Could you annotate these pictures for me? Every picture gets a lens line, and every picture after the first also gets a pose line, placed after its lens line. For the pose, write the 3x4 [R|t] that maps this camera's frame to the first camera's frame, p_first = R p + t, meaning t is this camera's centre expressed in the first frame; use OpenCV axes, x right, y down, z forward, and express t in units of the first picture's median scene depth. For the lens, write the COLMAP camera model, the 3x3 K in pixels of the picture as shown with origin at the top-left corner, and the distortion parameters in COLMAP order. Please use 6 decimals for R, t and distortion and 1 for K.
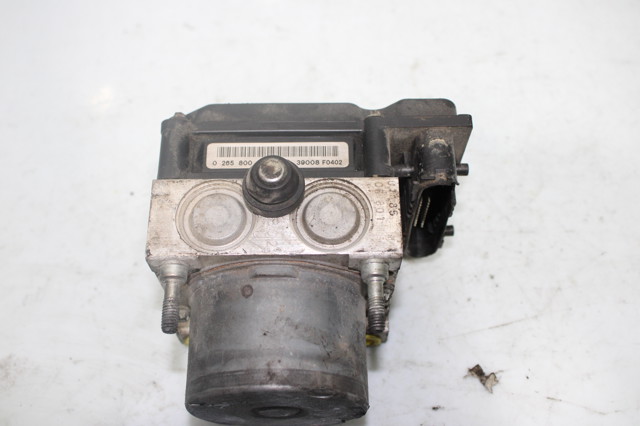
lens RADIAL K [[791.9, 0, 320.0], [0, 791.9, 213.0], [0, 0, 1]] dist [-0.101816, -0.003488]
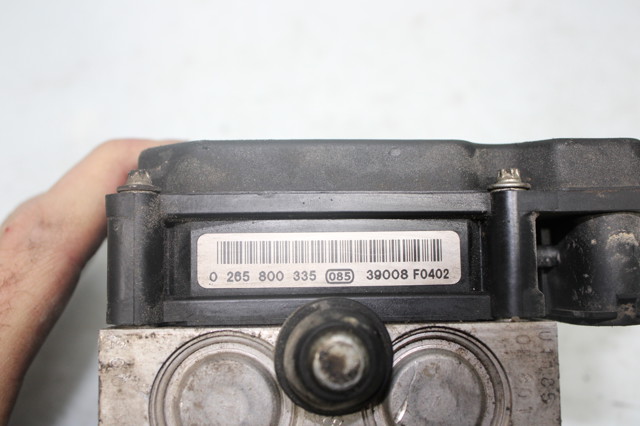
lens RADIAL K [[791.9, 0, 320.0], [0, 791.9, 213.0], [0, 0, 1]] dist [-0.101816, -0.003488]
pose [[0.997419, 0.000348, 0.071799, -0.103149], [-0.025037, 0.938907, 0.343258, -0.297556], [-0.067293, -0.344170, 0.936493, 0.529432]]
